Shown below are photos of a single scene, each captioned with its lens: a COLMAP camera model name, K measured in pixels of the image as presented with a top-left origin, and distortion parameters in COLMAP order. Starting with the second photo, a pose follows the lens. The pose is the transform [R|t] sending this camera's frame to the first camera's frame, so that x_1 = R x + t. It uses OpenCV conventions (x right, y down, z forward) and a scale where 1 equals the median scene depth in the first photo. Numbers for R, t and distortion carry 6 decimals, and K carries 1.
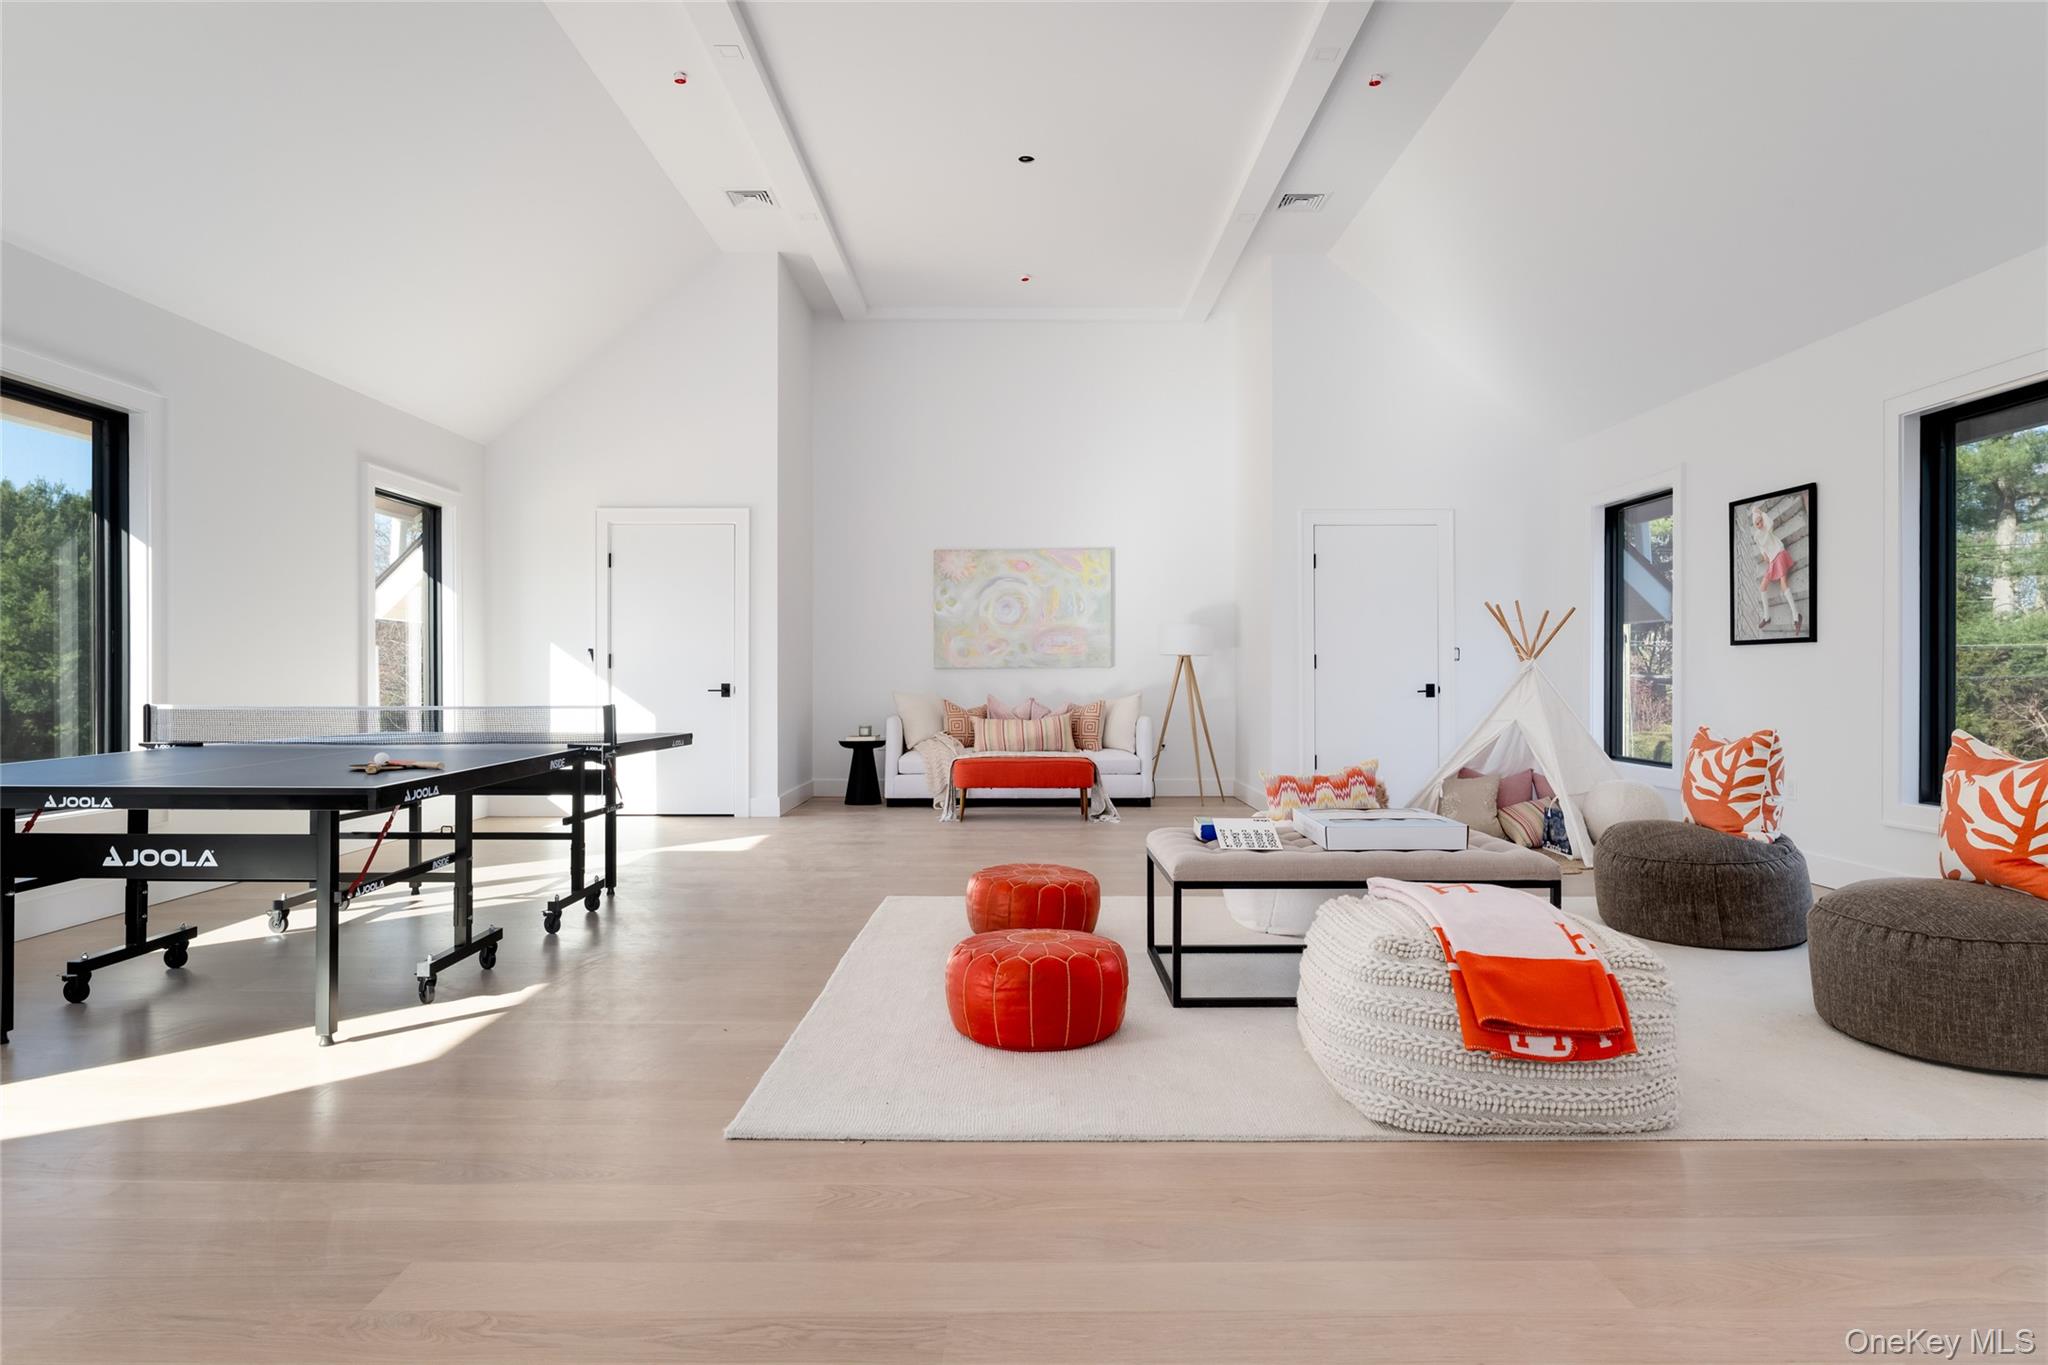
lens RADIAL K [[1108.7, 0, 1024.3], [0, 1108.7, 674.3], [0, 0, 1]] dist [-0.013640, -0.000938]
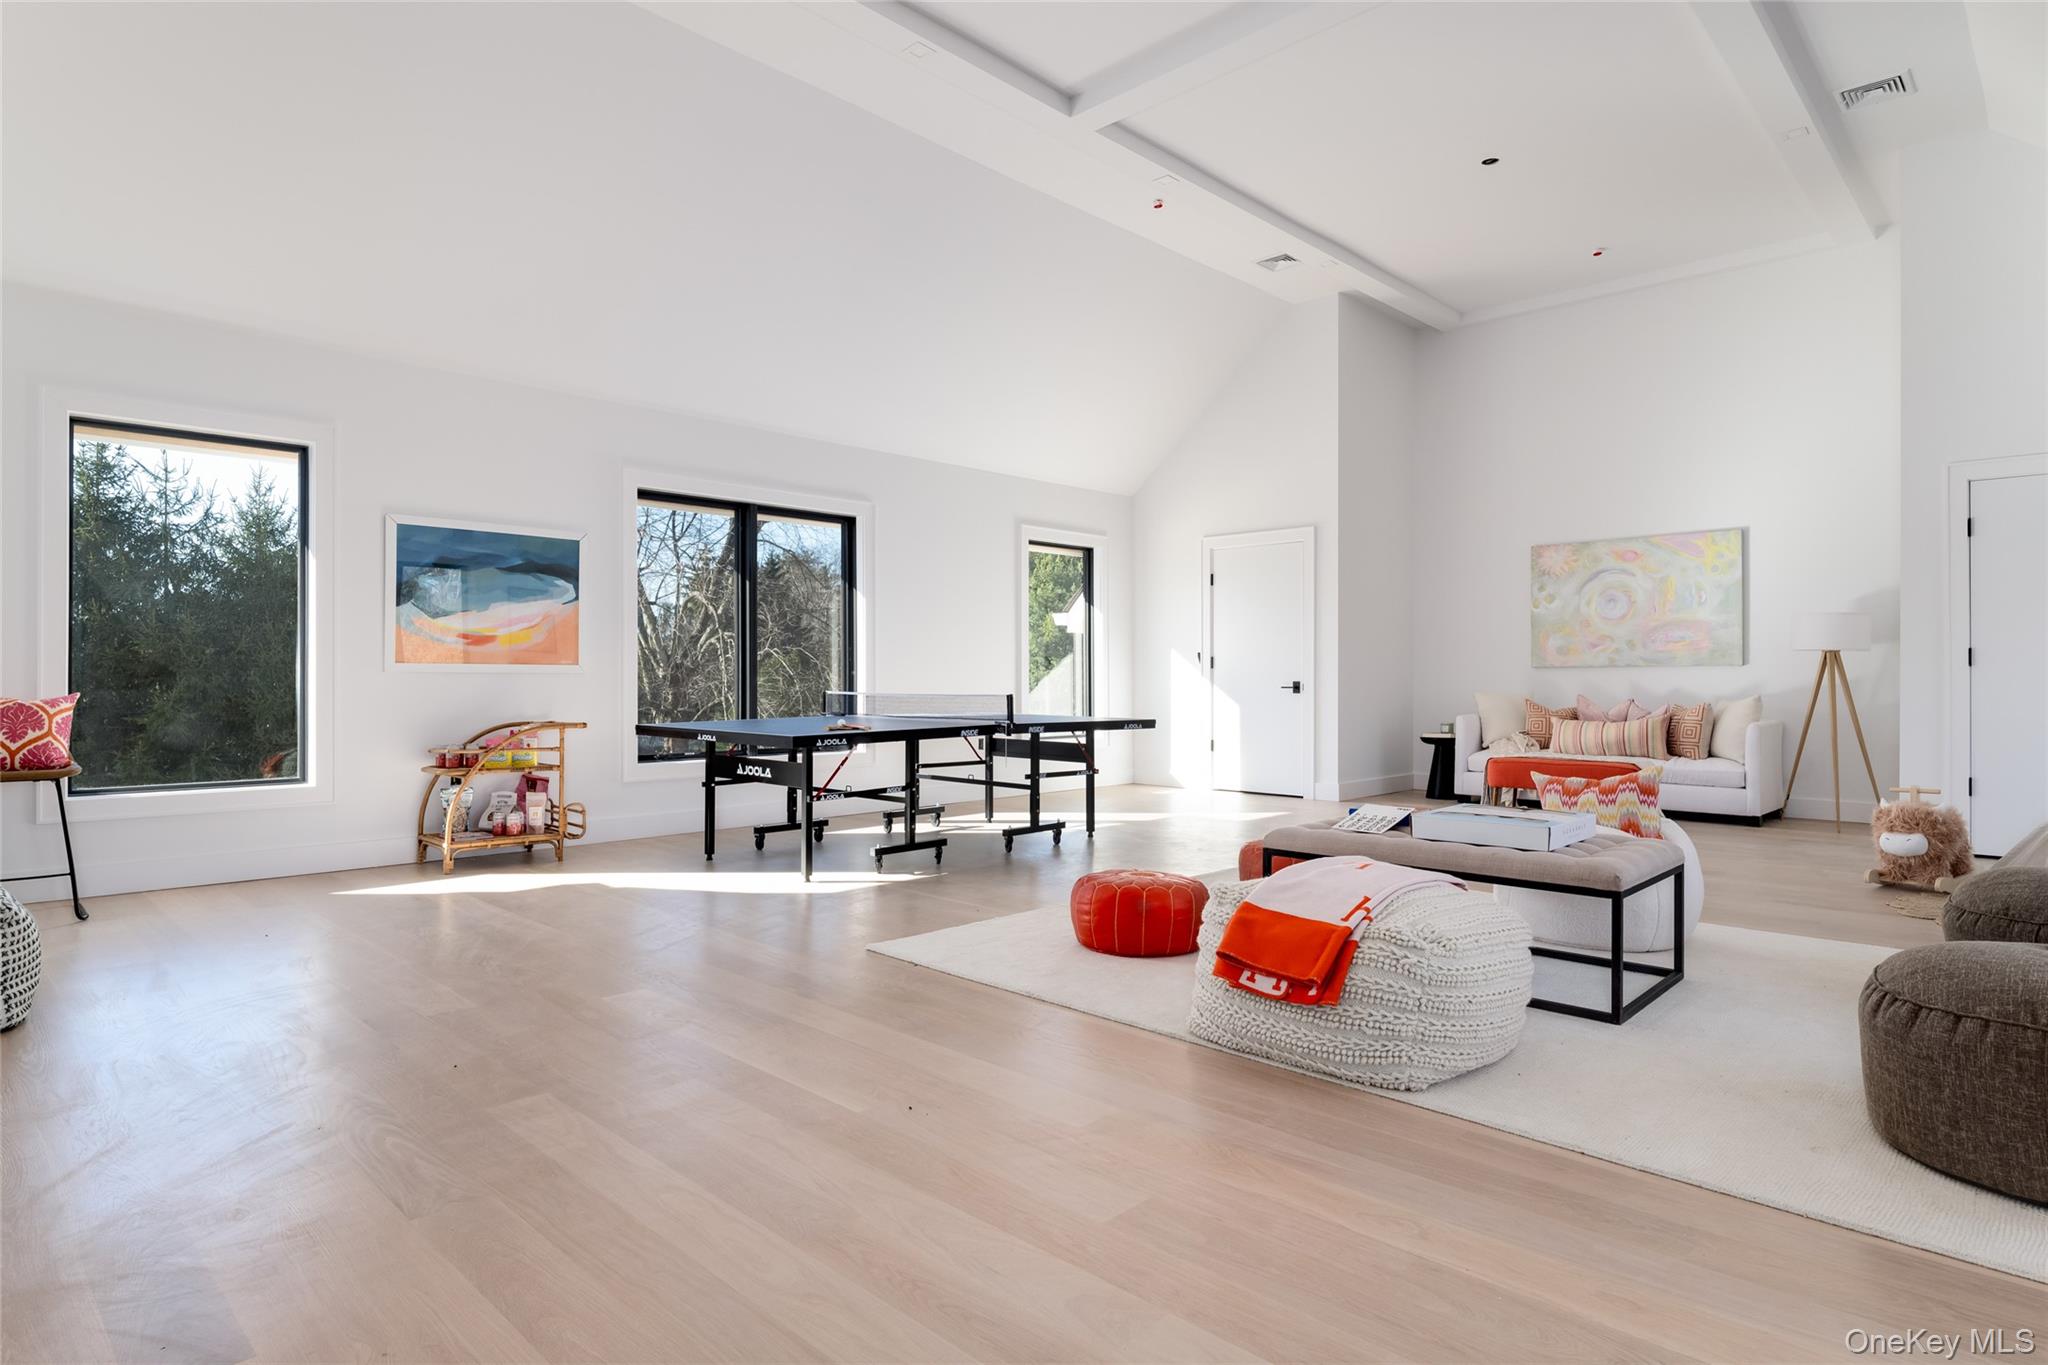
lens RADIAL K [[1108.7, 0, 1028.0], [0, 1108.7, 682.6], [0, 0, 1]] dist [-0.013640, -0.000938]
pose [[0.712275, 0.005056, -0.701882, 0.336308], [0.001009, 0.999966, 0.008227, -0.000336], [0.701899, -0.006568, 0.712246, -0.010851]]
